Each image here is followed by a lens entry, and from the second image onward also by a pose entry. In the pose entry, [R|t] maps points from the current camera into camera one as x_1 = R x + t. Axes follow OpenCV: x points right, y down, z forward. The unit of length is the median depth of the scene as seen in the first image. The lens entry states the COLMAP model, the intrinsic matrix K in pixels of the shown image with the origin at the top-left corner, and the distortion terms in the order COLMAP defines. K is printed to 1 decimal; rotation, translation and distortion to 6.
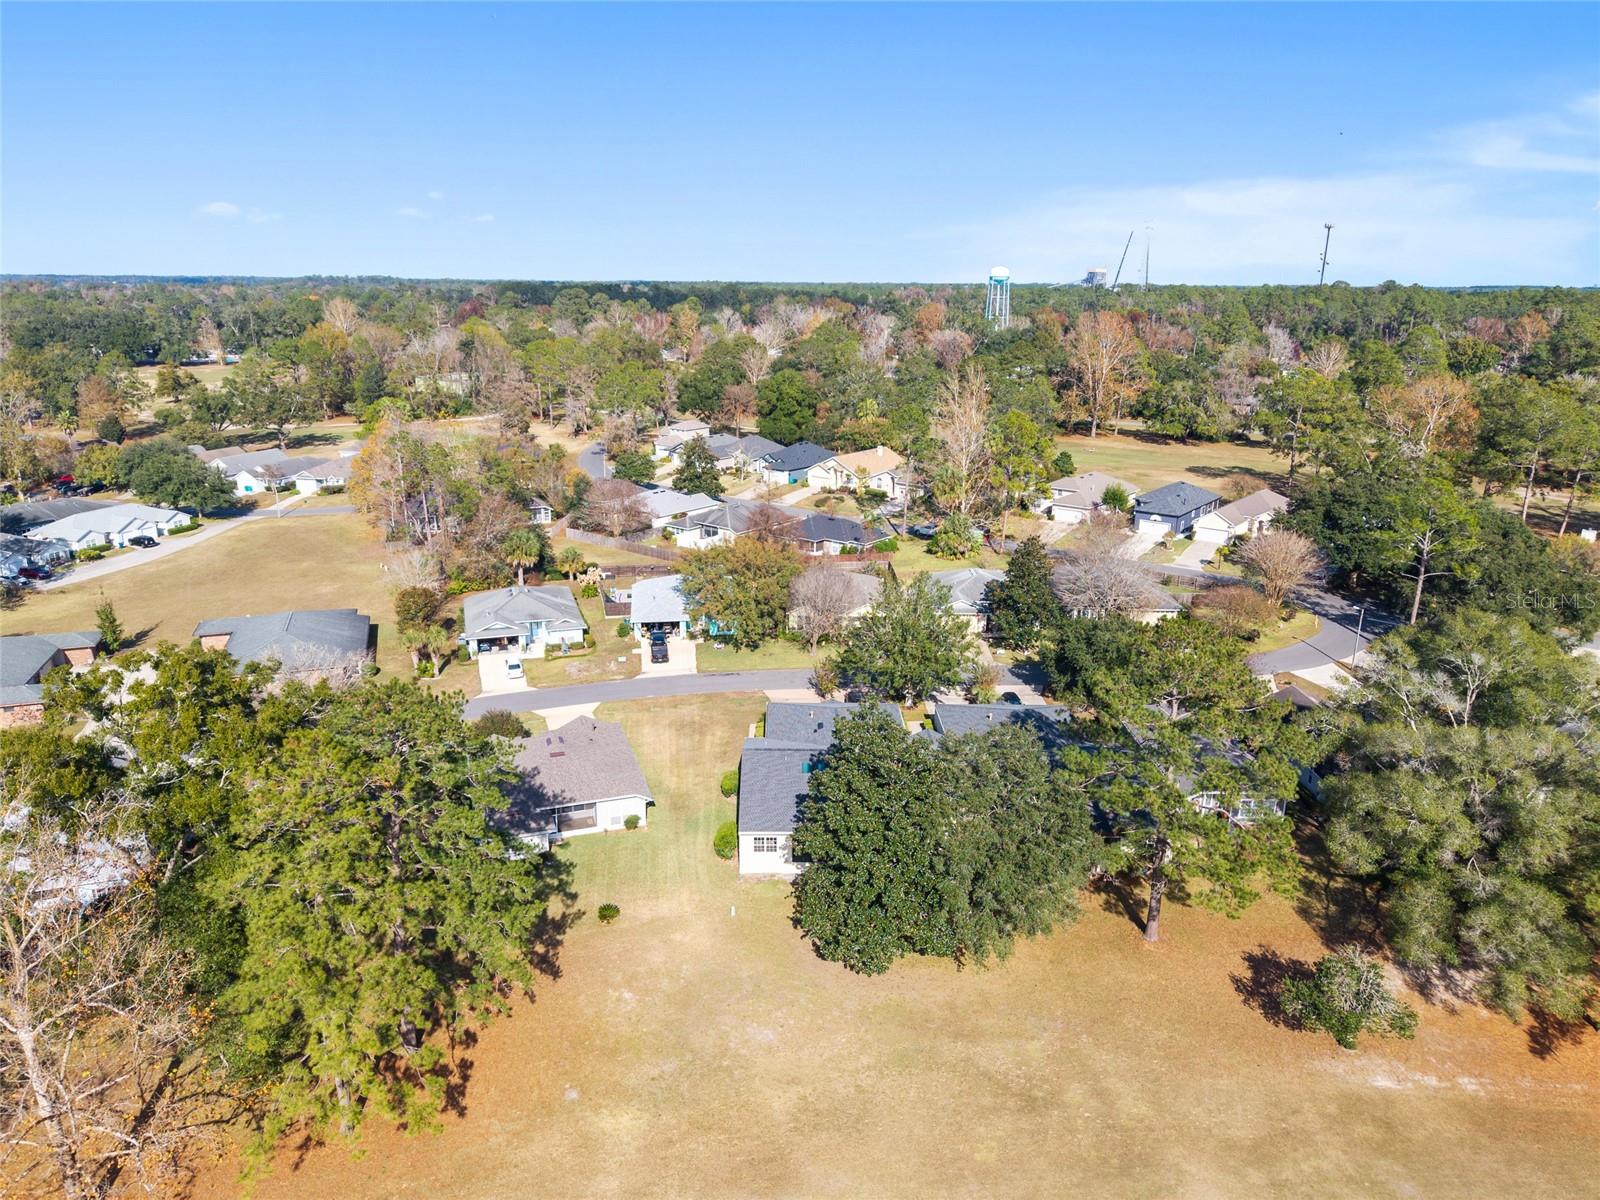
lens RADIAL K [[1066.2, 0, 800.0], [0, 1066.2, 600.0], [0, 0, 1]] dist [0.032155, -0.033186]
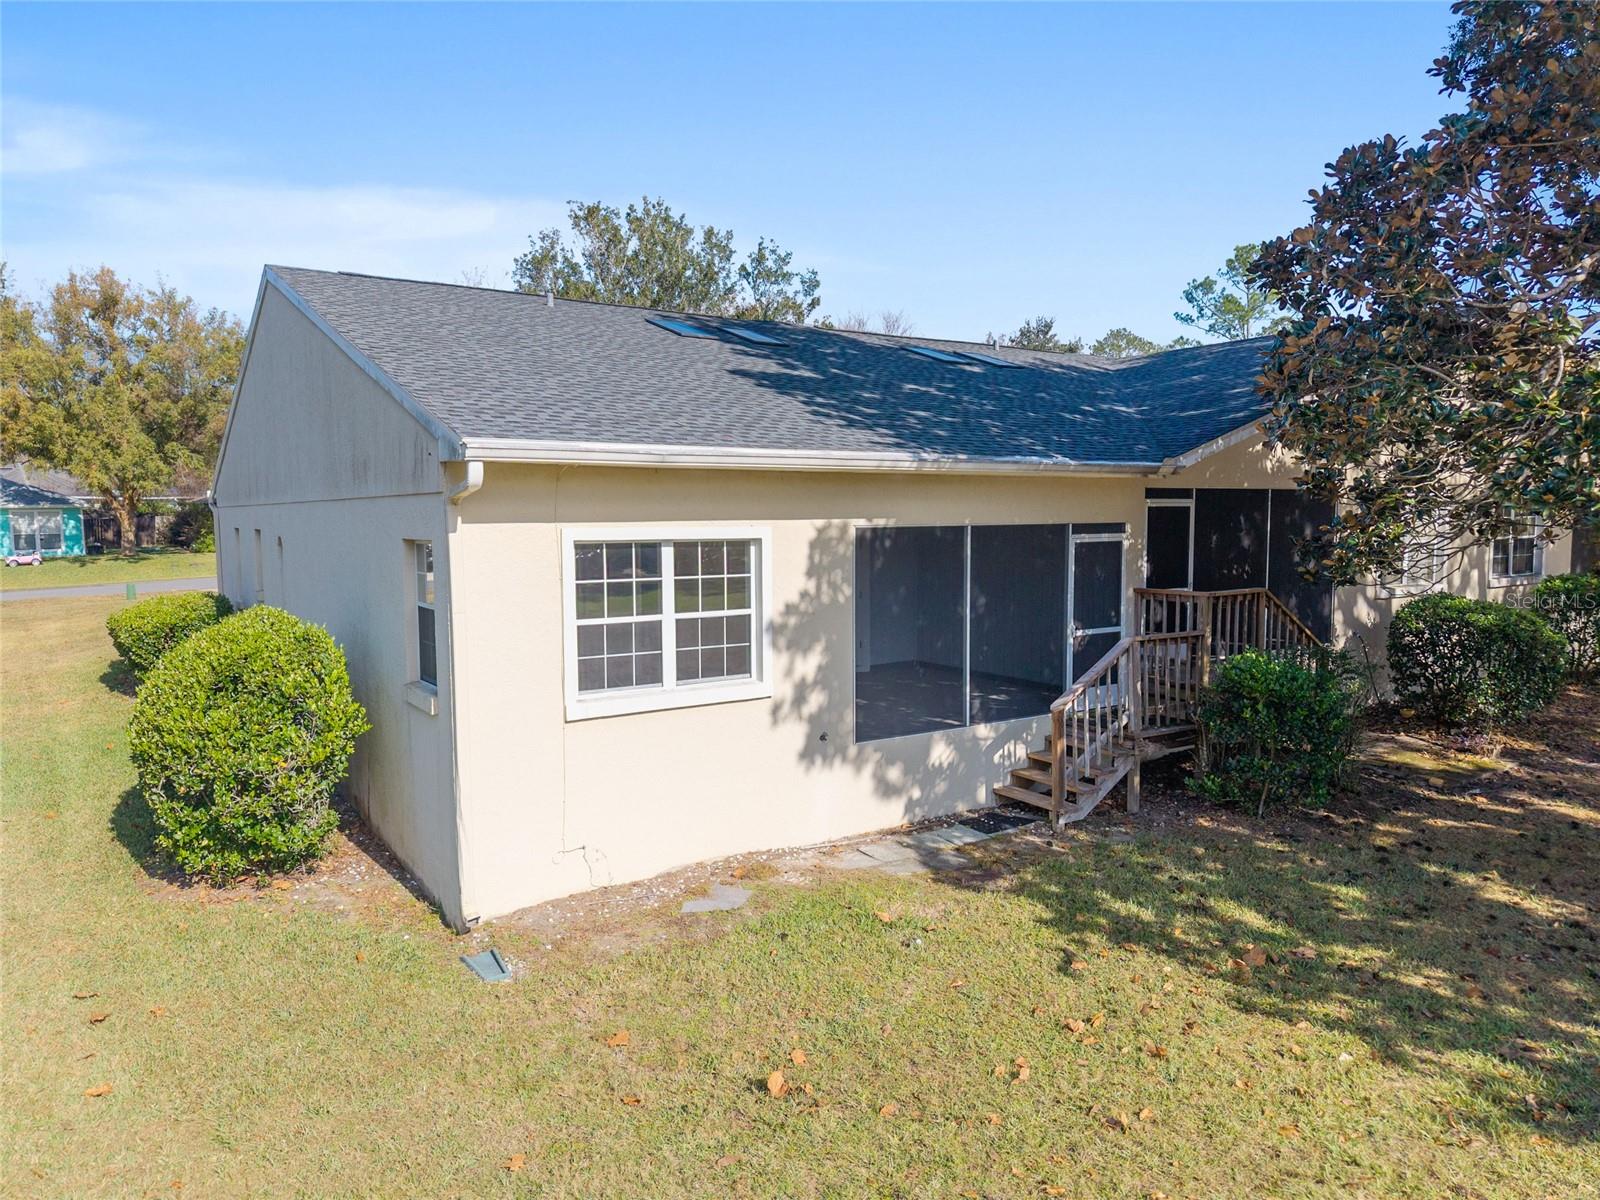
lens RADIAL K [[1066.2, 0, 800.0], [0, 1066.2, 600.0], [0, 0, 1]] dist [0.032155, -0.033186]
pose [[0.838793, -0.061750, 0.540937, -0.076778], [0.168202, 0.974336, -0.149594, 0.225810], [-0.517817, 0.216465, 0.827653, 0.814697]]
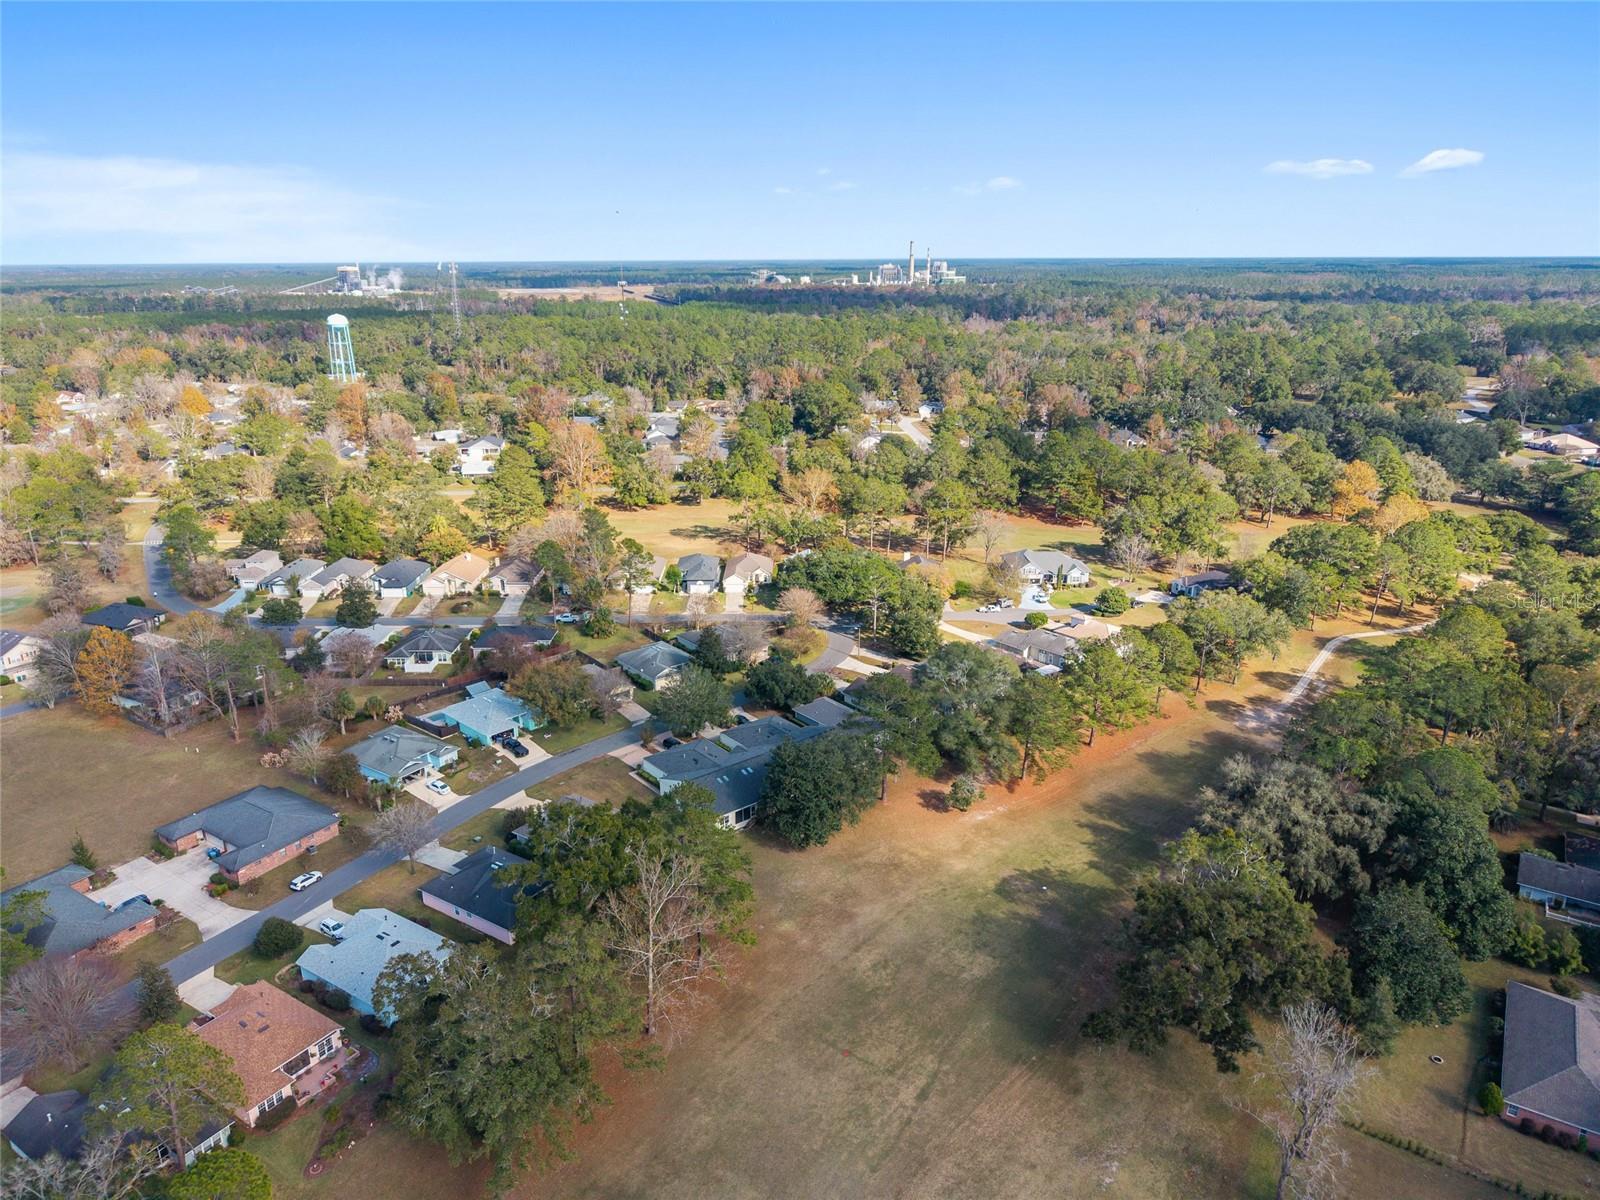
lens RADIAL K [[1066.2, 0, 800.0], [0, 1066.2, 600.0], [0, 0, 1]] dist [0.032155, -0.033186]
pose [[0.788384, -0.203125, 0.580682, -0.952502], [0.190015, 0.978165, 0.084185, -0.311616], [-0.585103, 0.043968, 0.809766, -0.730123]]
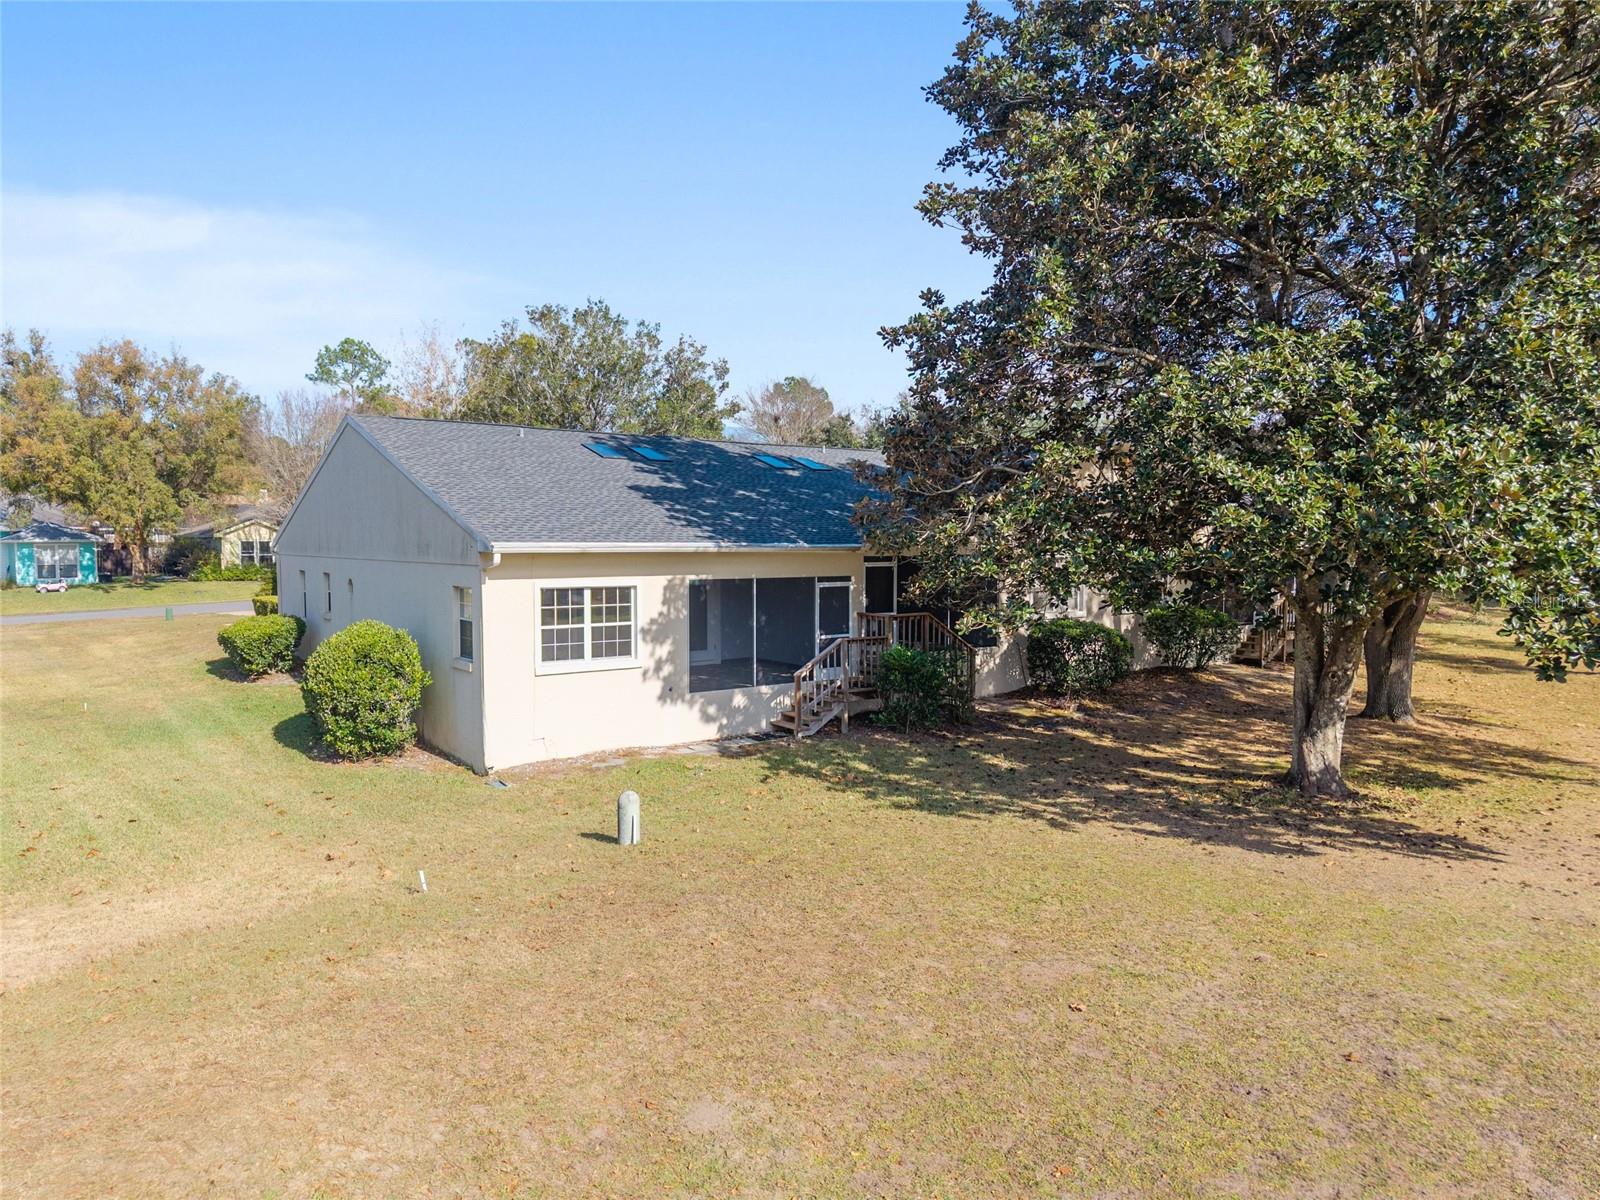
lens RADIAL K [[1047.5, 0, 819.3], [0, 1047.5, 606.1], [0, 0, 1]] dist [0.022416, -0.037700]
pose [[0.799765, -0.048090, 0.598384, -0.118704], [0.175446, 0.971990, -0.156376, 0.246597], [-0.574103, 0.230048, 0.785801, 0.717291]]
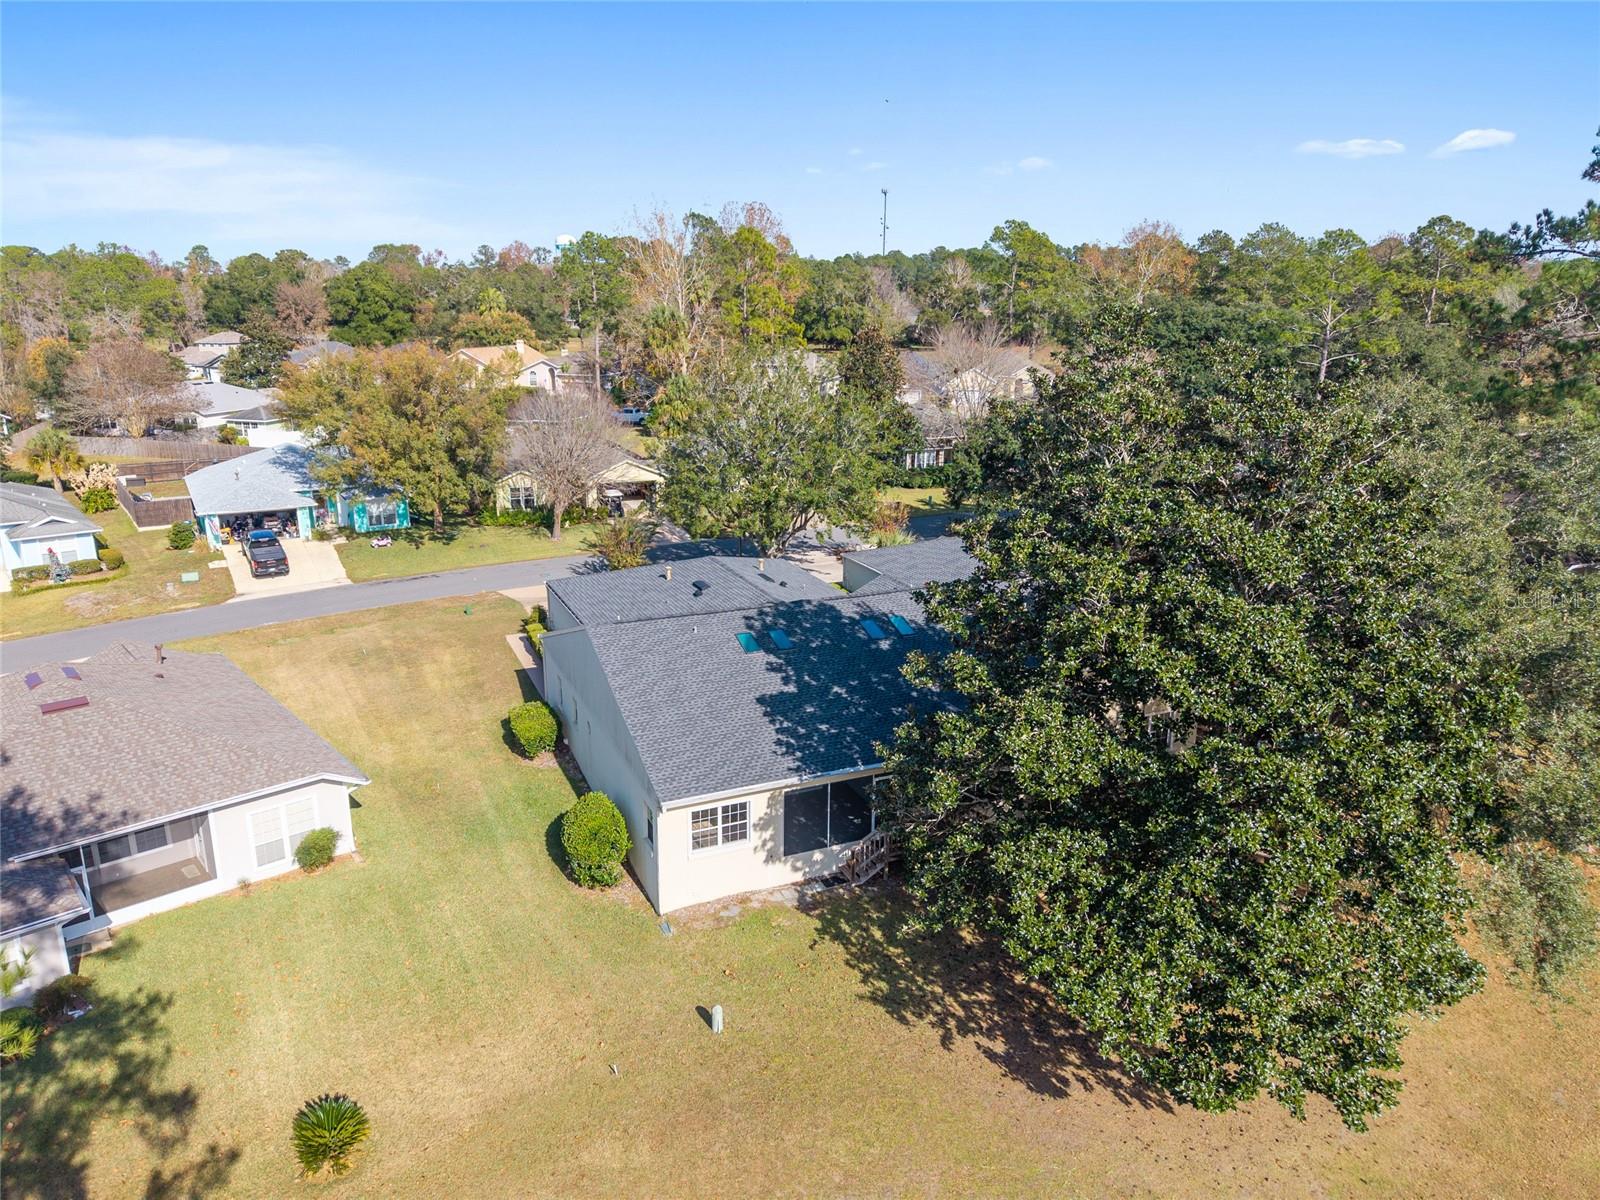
lens RADIAL K [[1066.2, 0, 800.0], [0, 1066.2, 600.0], [0, 0, 1]] dist [0.032155, -0.033186]
pose [[0.918340, -0.110490, 0.380058, -0.132426], [0.113895, 0.993400, 0.013594, 0.131910], [-0.379051, 0.030803, 0.924863, 0.568345]]
